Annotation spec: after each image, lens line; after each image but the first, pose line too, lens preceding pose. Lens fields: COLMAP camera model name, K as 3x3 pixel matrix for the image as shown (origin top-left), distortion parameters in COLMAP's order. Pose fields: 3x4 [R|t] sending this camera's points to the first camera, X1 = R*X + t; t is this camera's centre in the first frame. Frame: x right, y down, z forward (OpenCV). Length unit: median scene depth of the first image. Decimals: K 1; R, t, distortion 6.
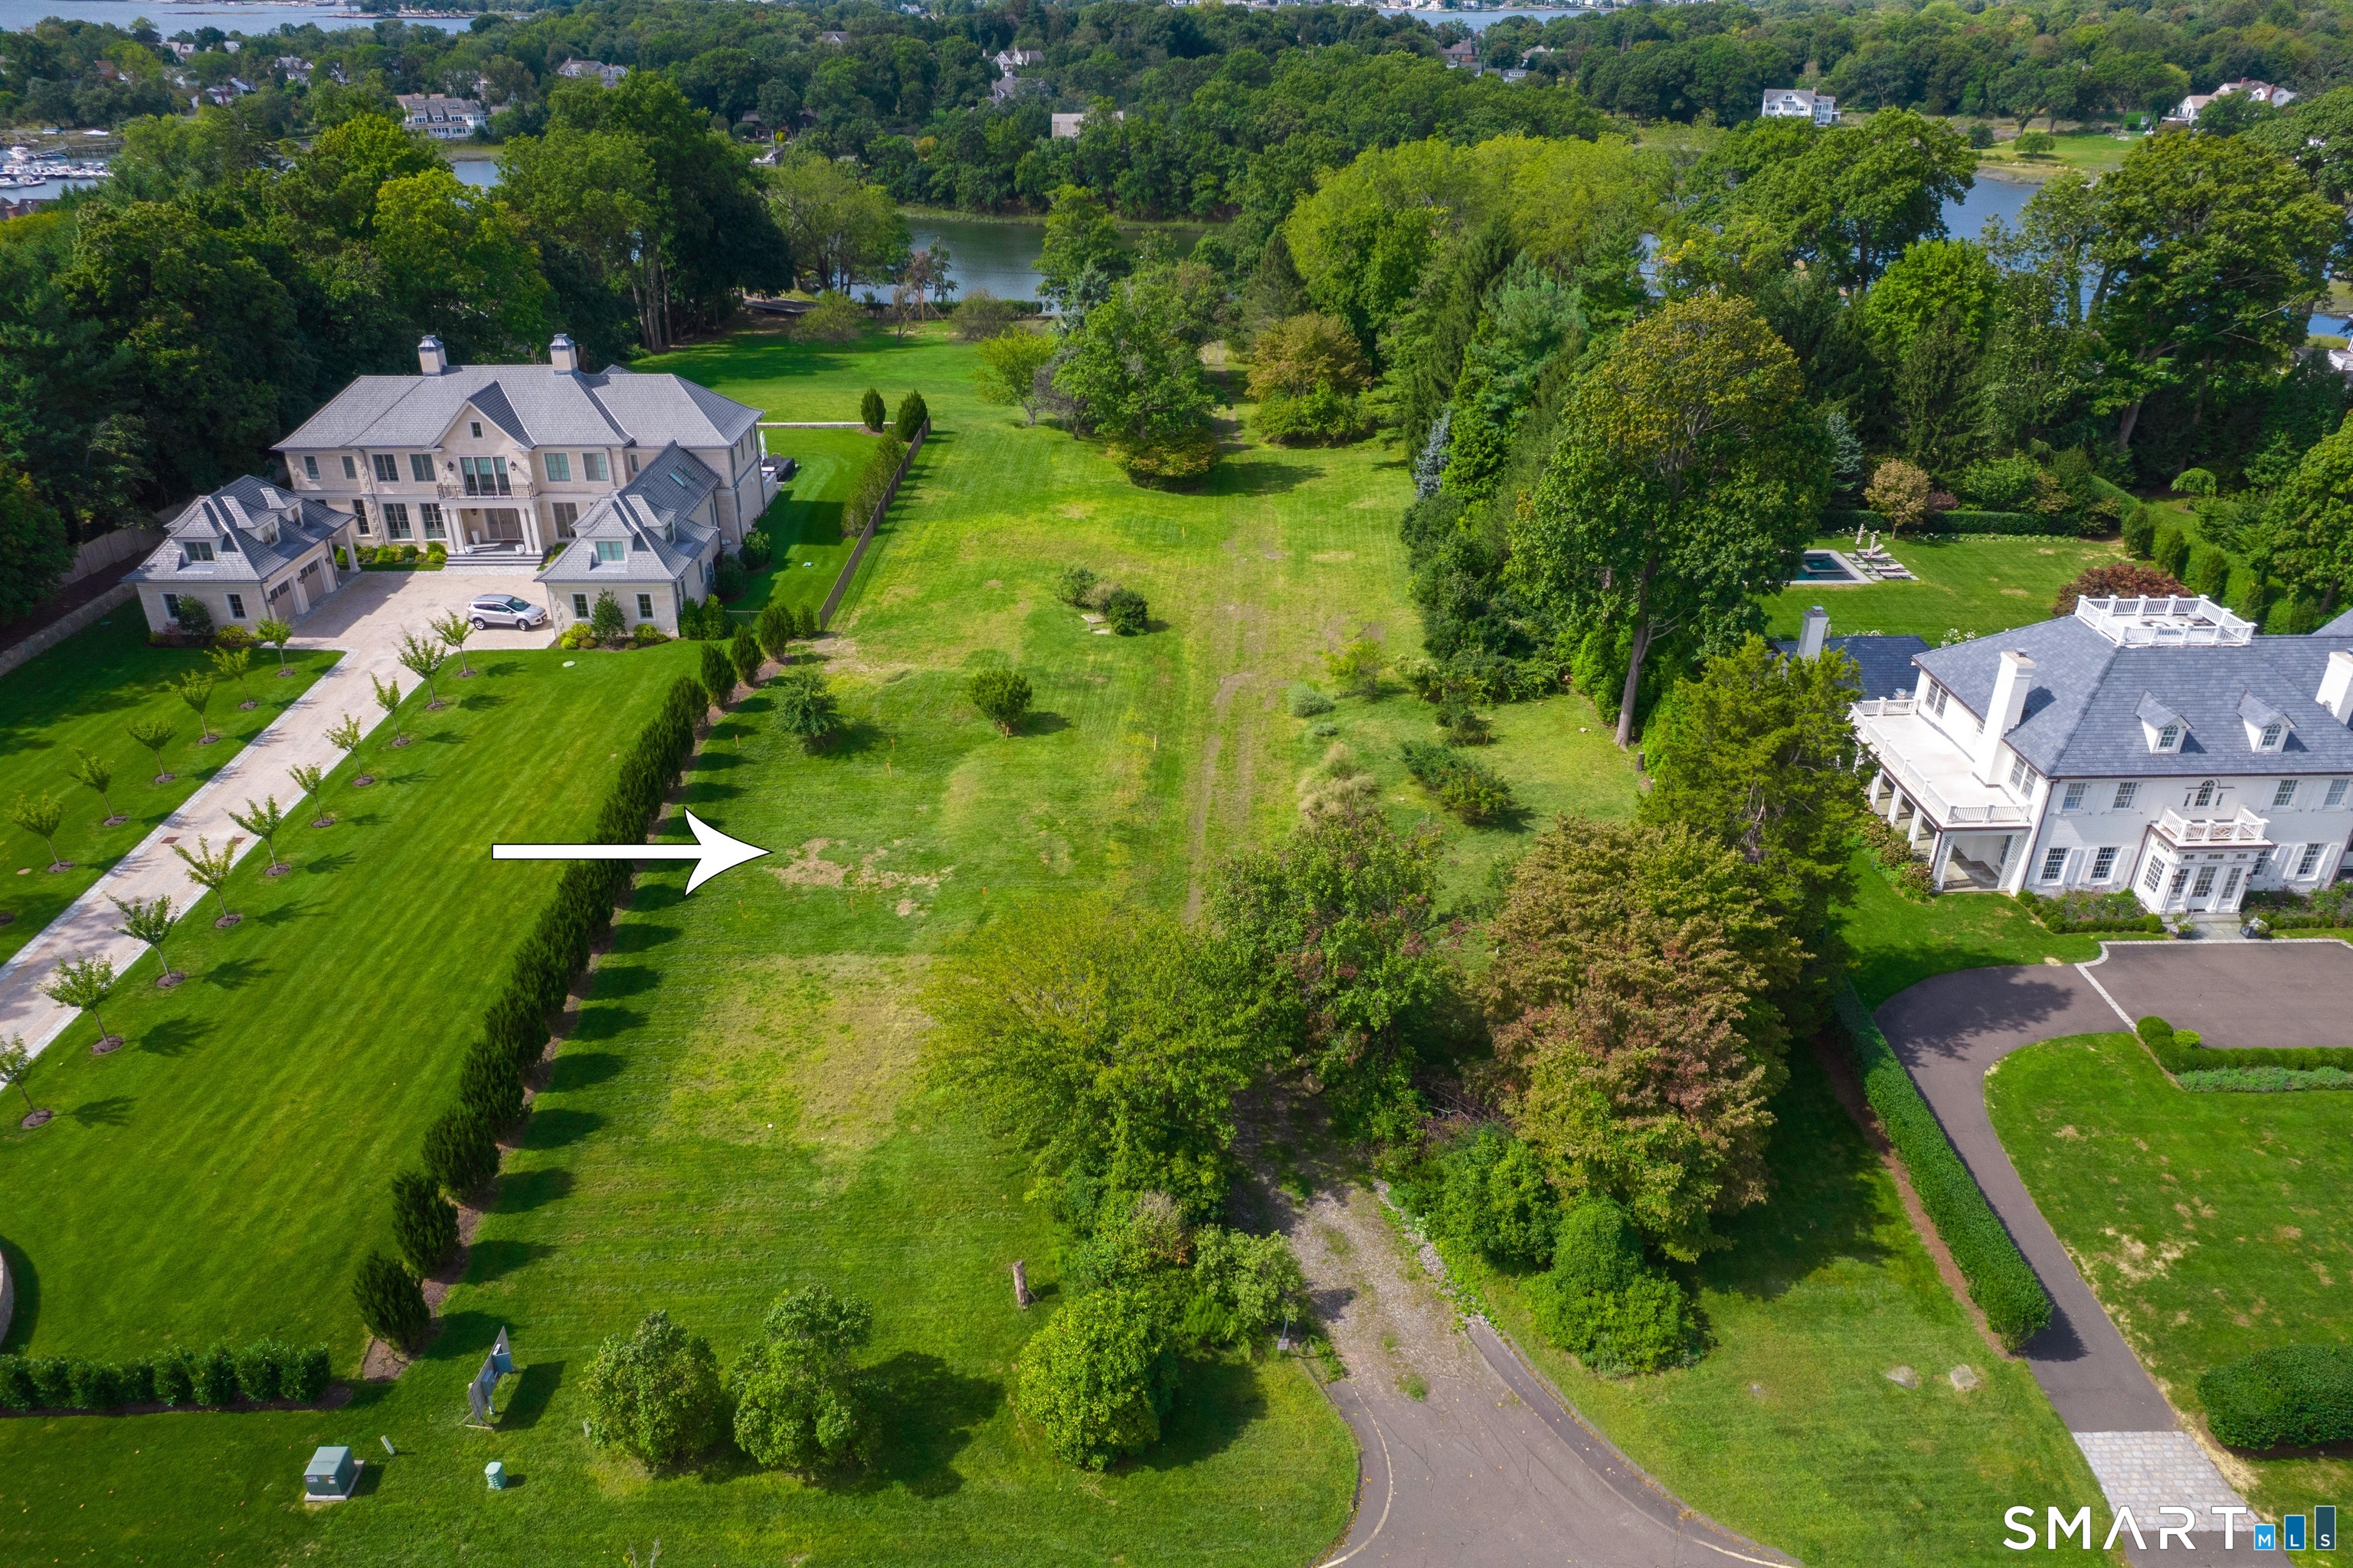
lens RADIAL K [[1640.6, 0, 1173.1], [0, 1640.6, 857.9], [0, 0, 1]] dist [-0.084892, 0.077512]
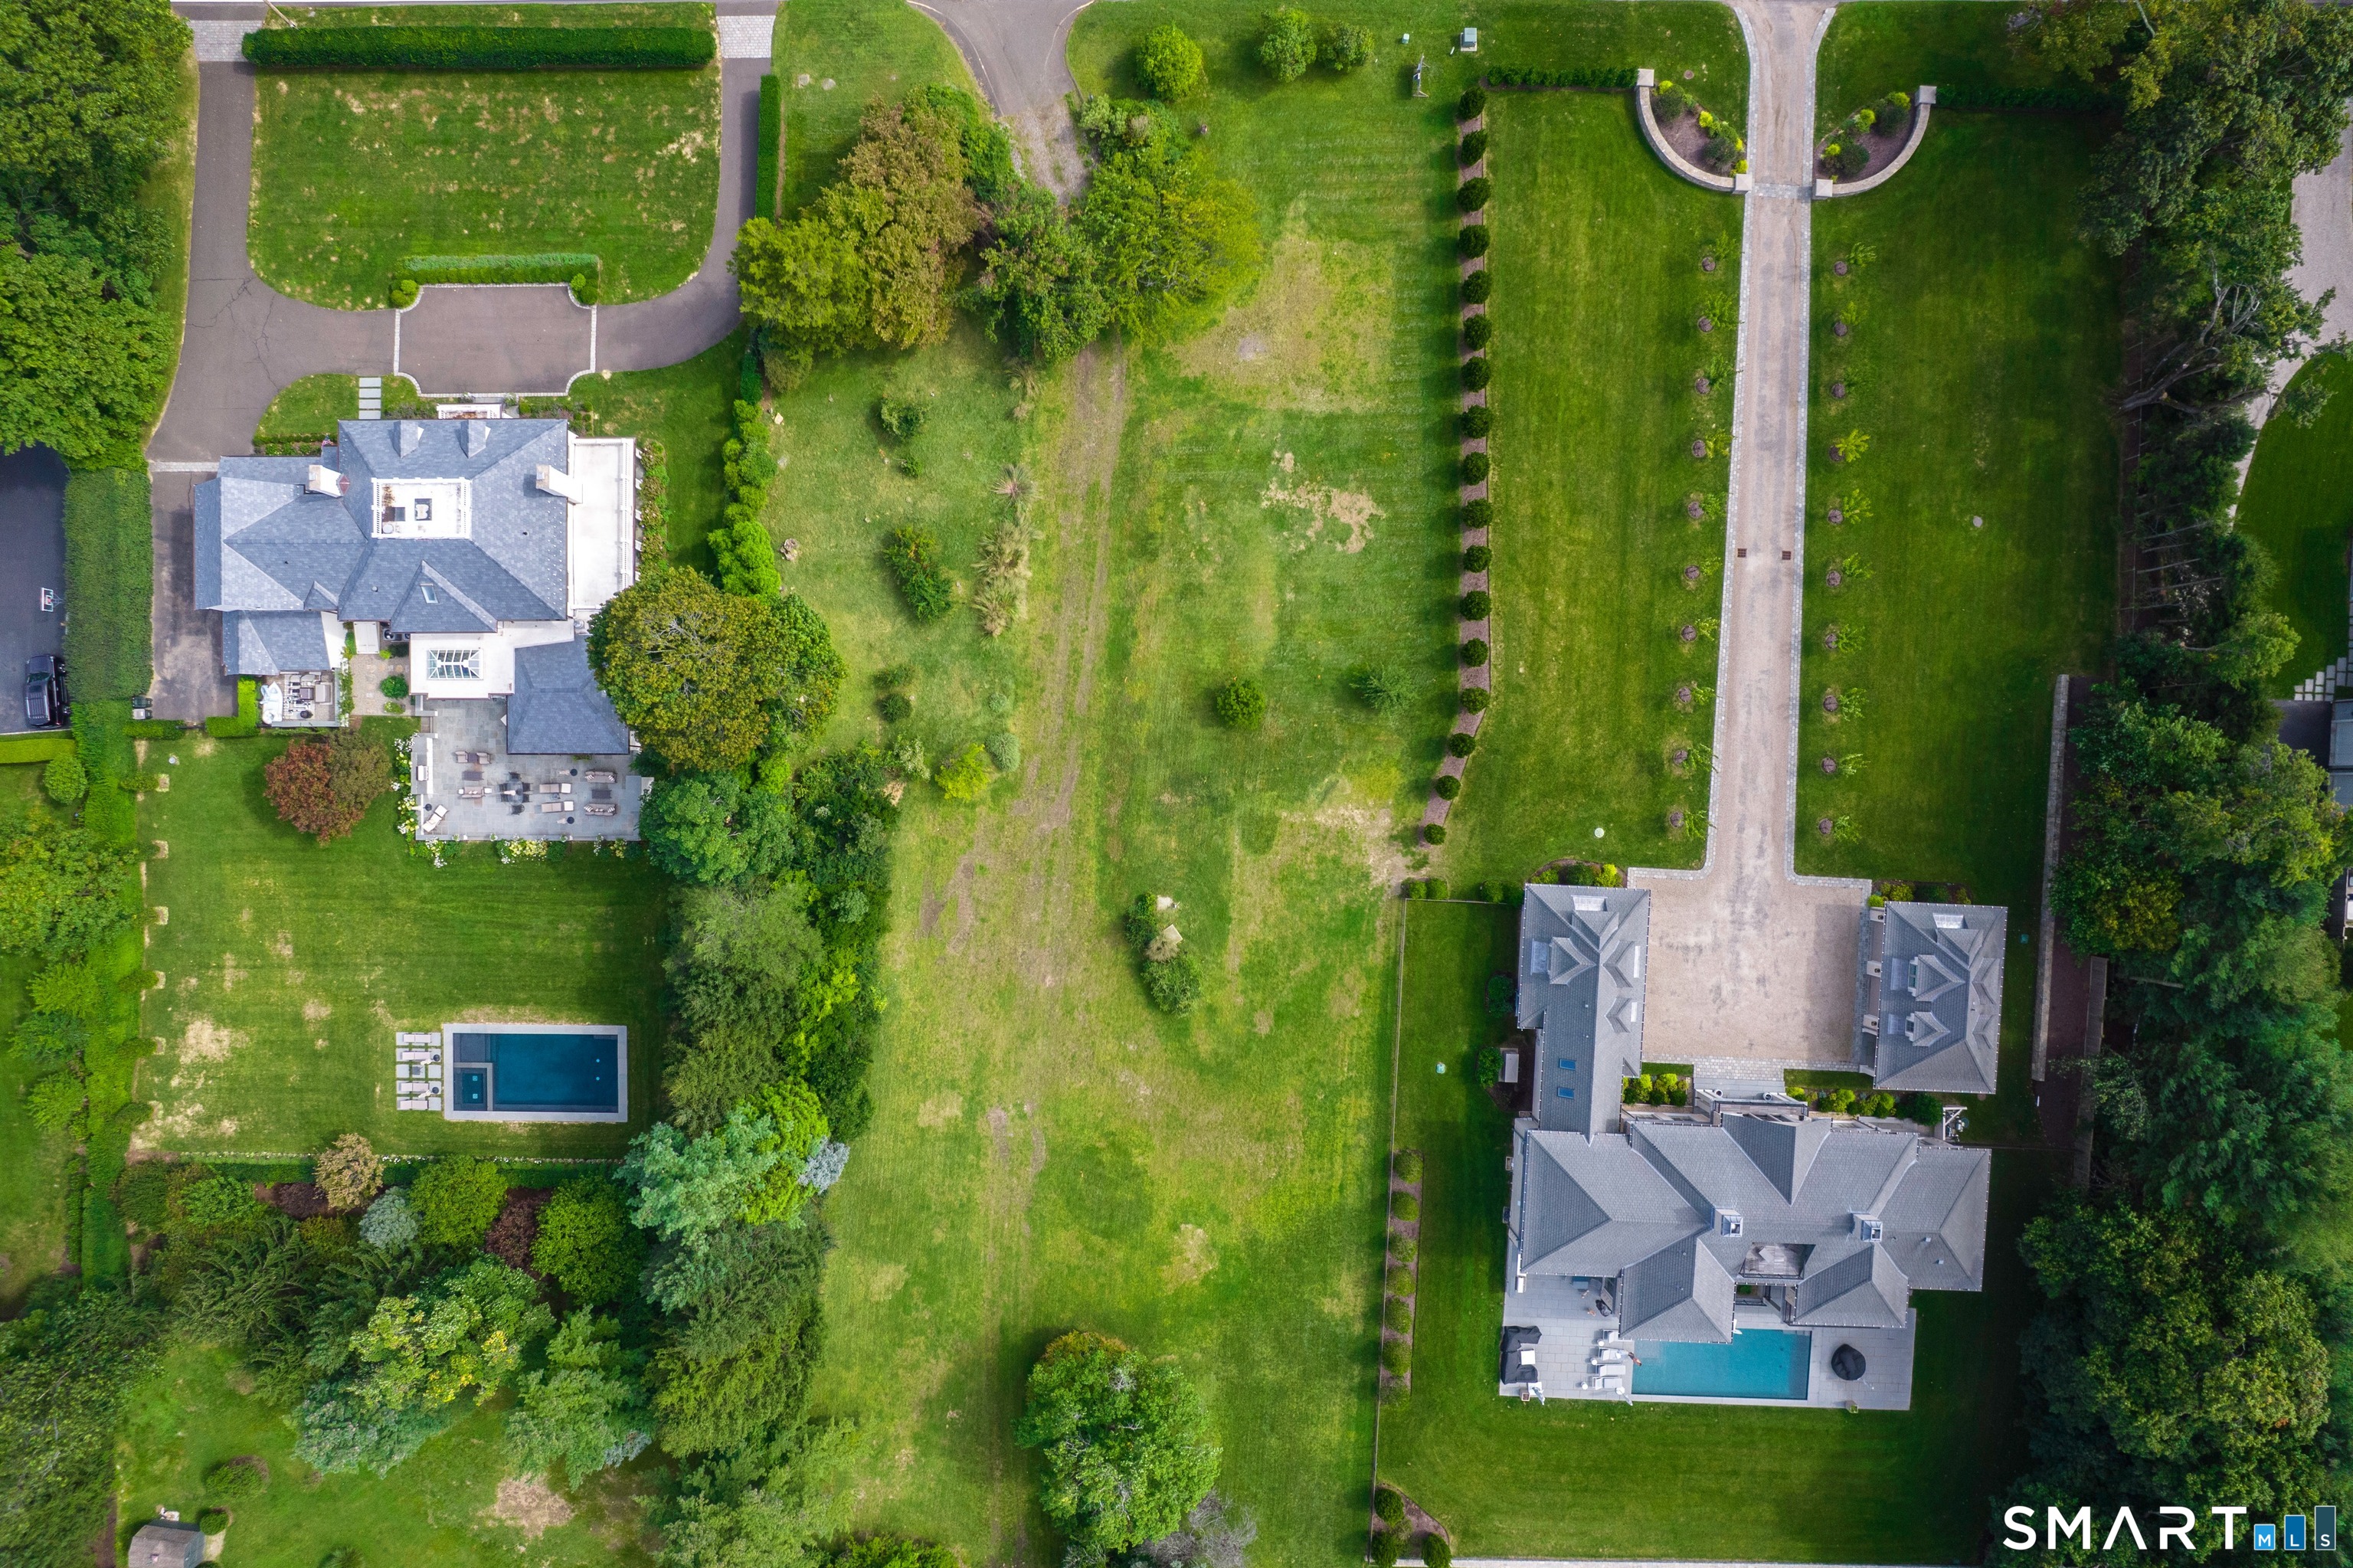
lens RADIAL K [[1513.0, 0, 1179.8], [0, 1513.0, 799.2], [0, 0, 1]] dist [-0.076742, 0.070019]
pose [[-0.999185, -0.040358, -0.000646, -0.062431], [0.019584, -0.498737, 0.866532, -1.278702], [-0.035293, 0.865813, 0.499121, 0.493407]]
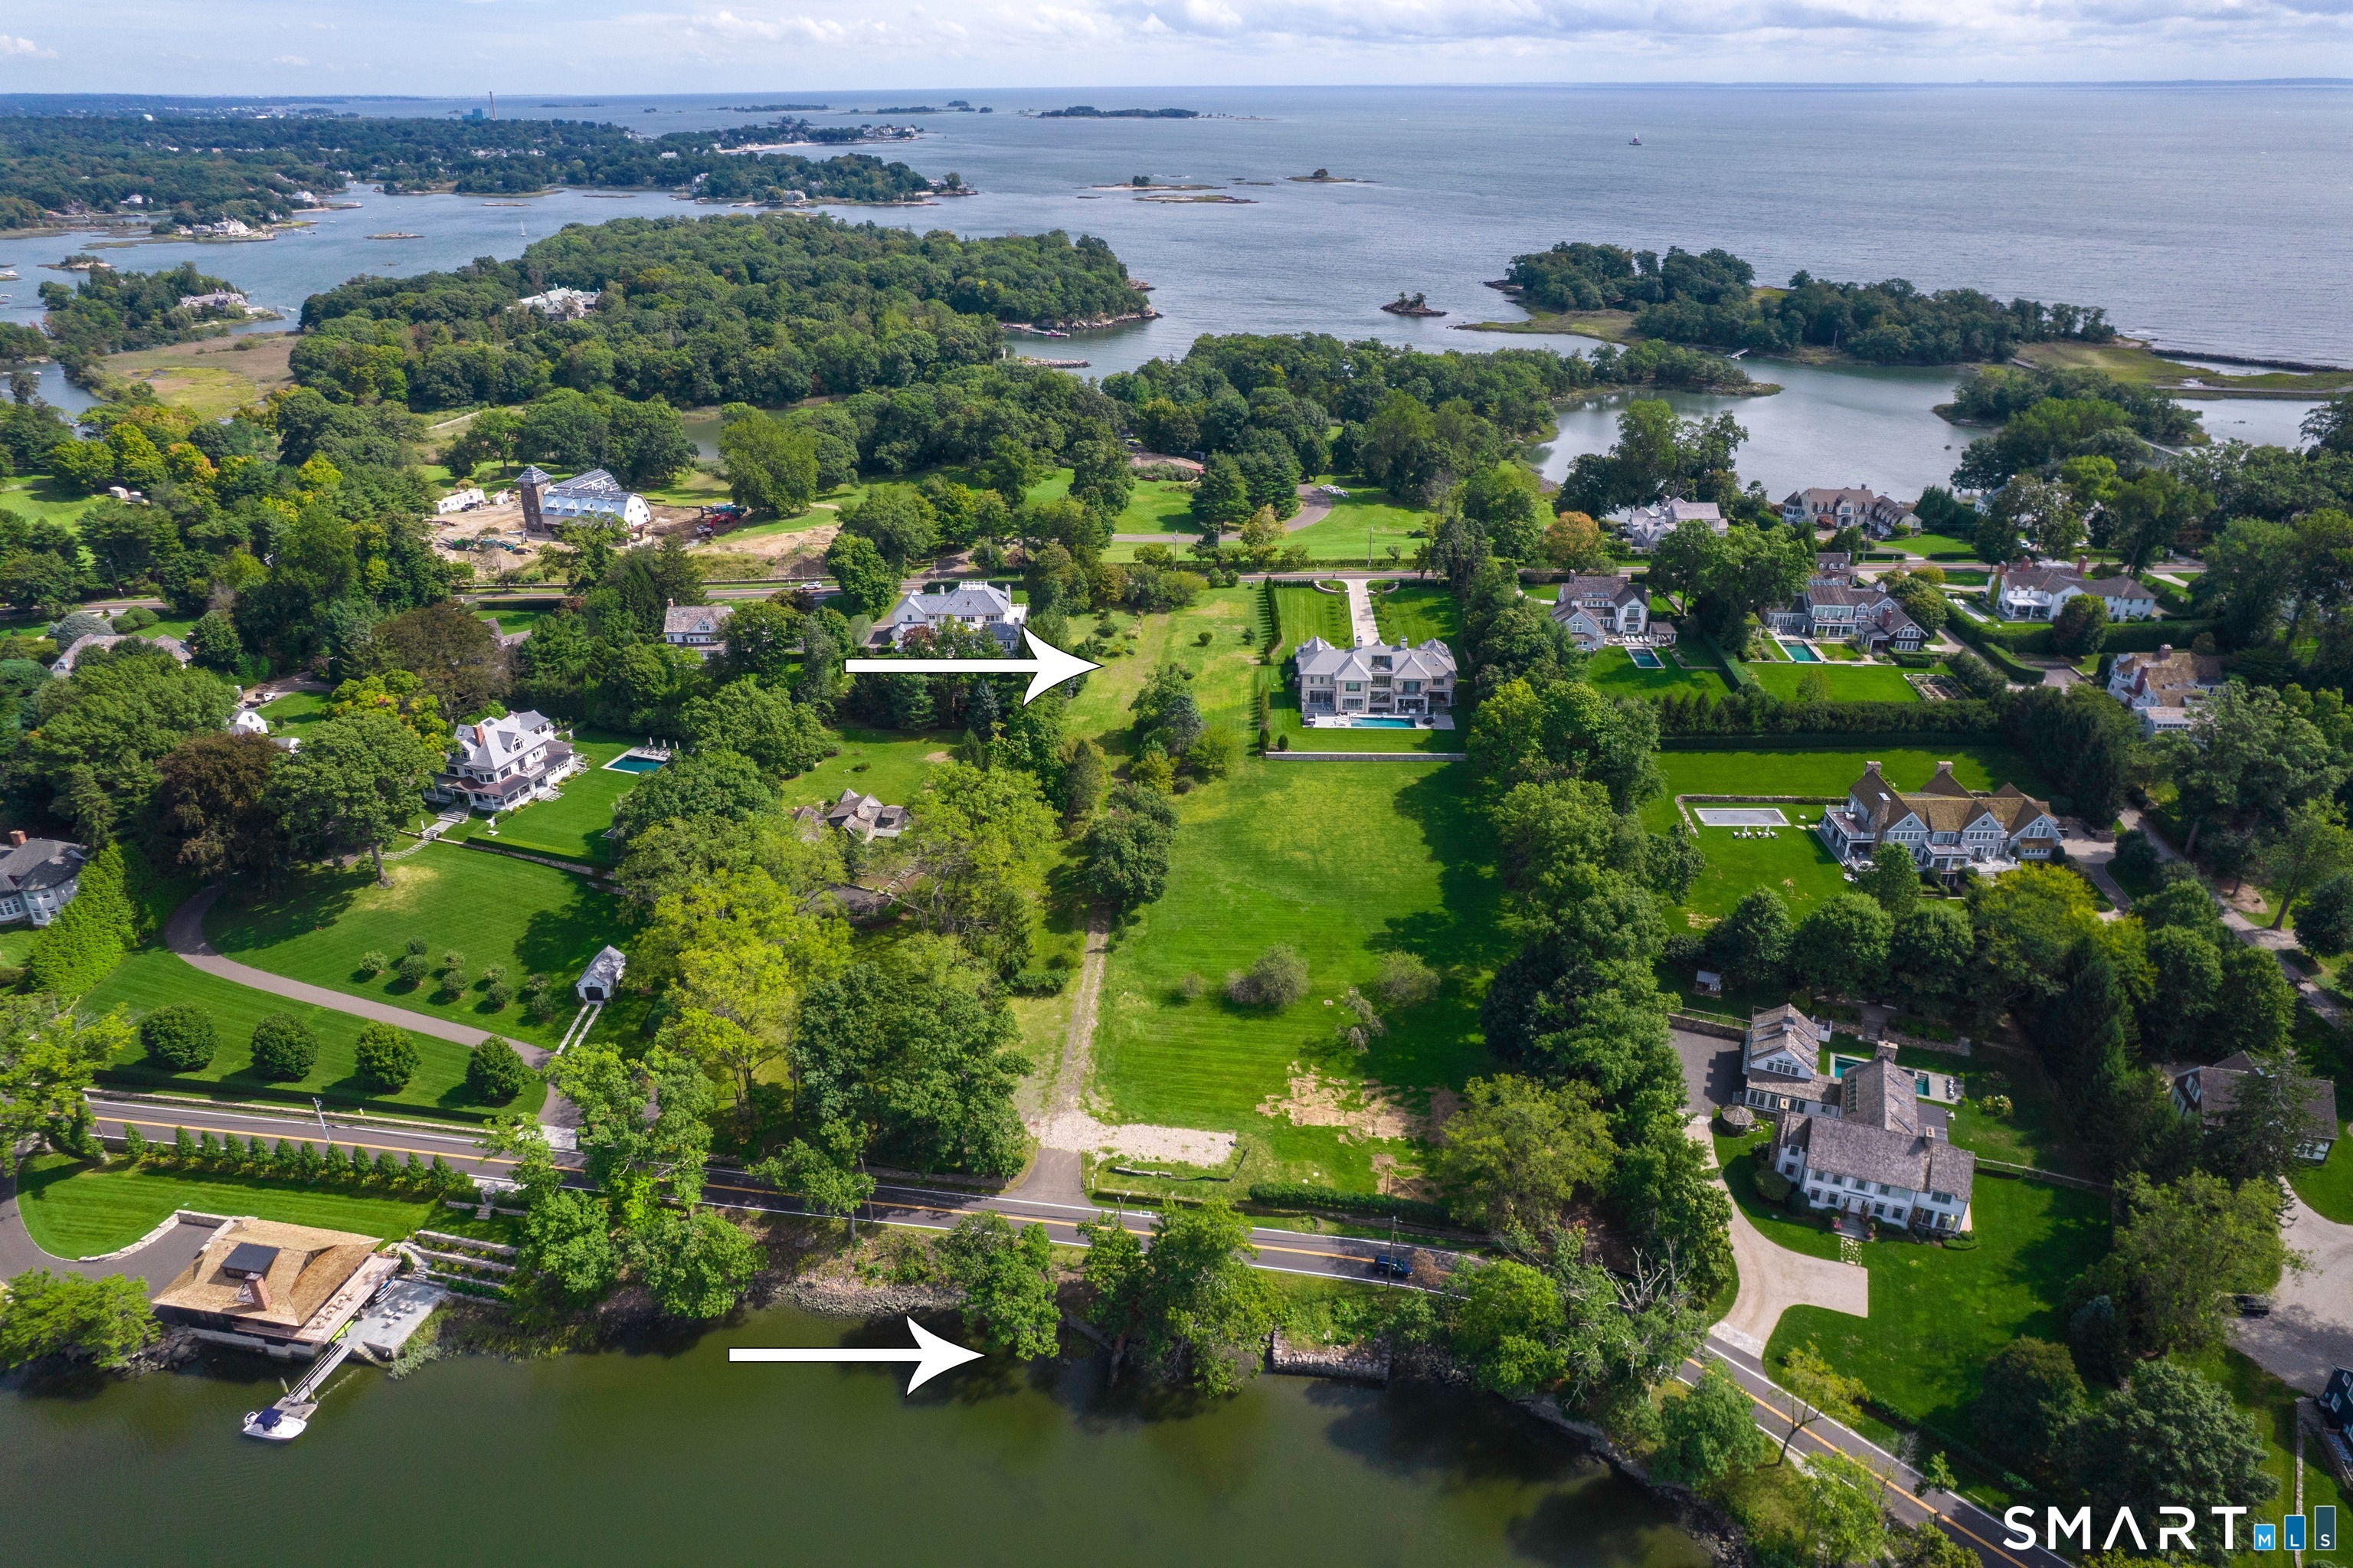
lens RADIAL K [[1513.0, 0, 1179.8], [0, 1513.0, 799.2], [0, 0, 1]] dist [-0.076742, 0.070019]
pose [[-0.999064, -0.016080, 0.040155, -0.217415], [0.023845, 0.569799, 0.821438, -3.325665], [-0.036089, 0.821627, -0.568882, 3.853932]]
